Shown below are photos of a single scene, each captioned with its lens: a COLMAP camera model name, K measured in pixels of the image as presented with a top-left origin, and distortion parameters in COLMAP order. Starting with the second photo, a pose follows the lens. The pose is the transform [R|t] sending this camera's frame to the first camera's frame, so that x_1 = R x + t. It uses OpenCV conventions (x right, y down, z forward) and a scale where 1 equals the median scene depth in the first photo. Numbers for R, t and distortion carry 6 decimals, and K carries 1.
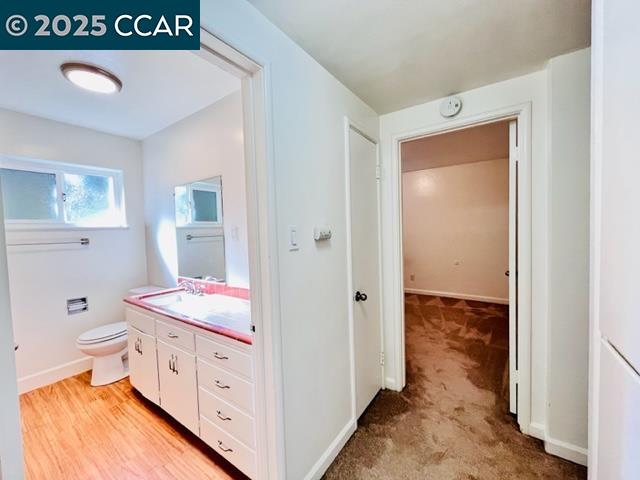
lens RADIAL K [[260.8, 0, 318.6], [0, 260.8, 240.1], [0, 0, 1]] dist [-0.001564, -0.000644]
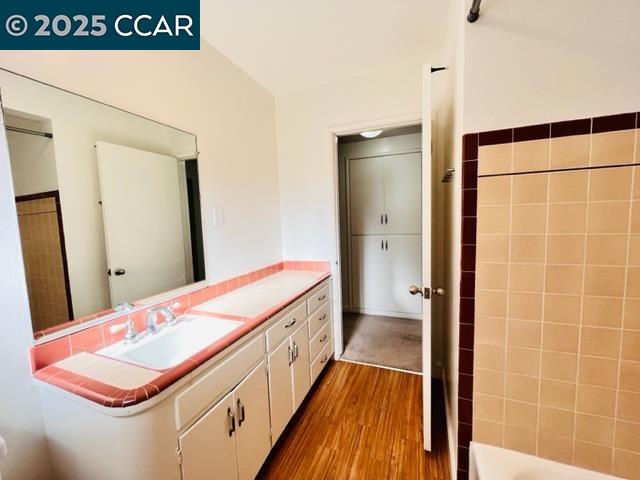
lens RADIAL K [[260.8, 0, 318.6], [0, 260.8, 240.1], [0, 0, 1]] dist [-0.001564, -0.000644]
pose [[-0.227195, -0.052775, 0.972418, -0.996587], [0.080508, 0.994095, 0.072761, 0.012144], [-0.970516, 0.094818, -0.221605, 0.740027]]
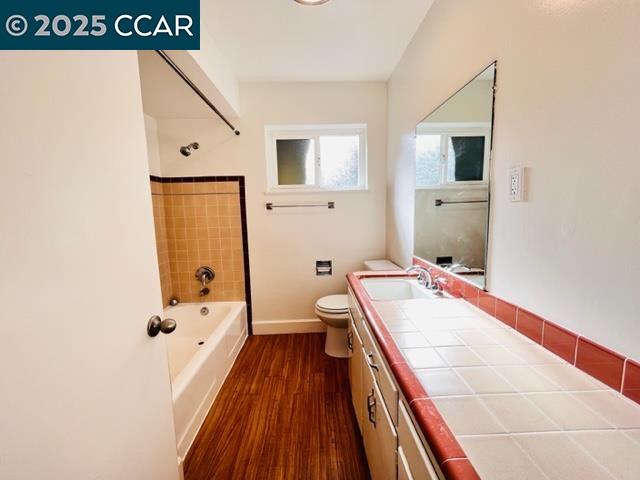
lens RADIAL K [[260.8, 0, 318.6], [0, 260.8, 240.1], [0, 0, 1]] dist [-0.001564, -0.000644]
pose [[0.597092, 0.107468, -0.794941, -0.136971], [-0.024757, 0.992982, 0.115646, 0.024679], [0.801791, -0.049371, 0.595562, 0.386461]]
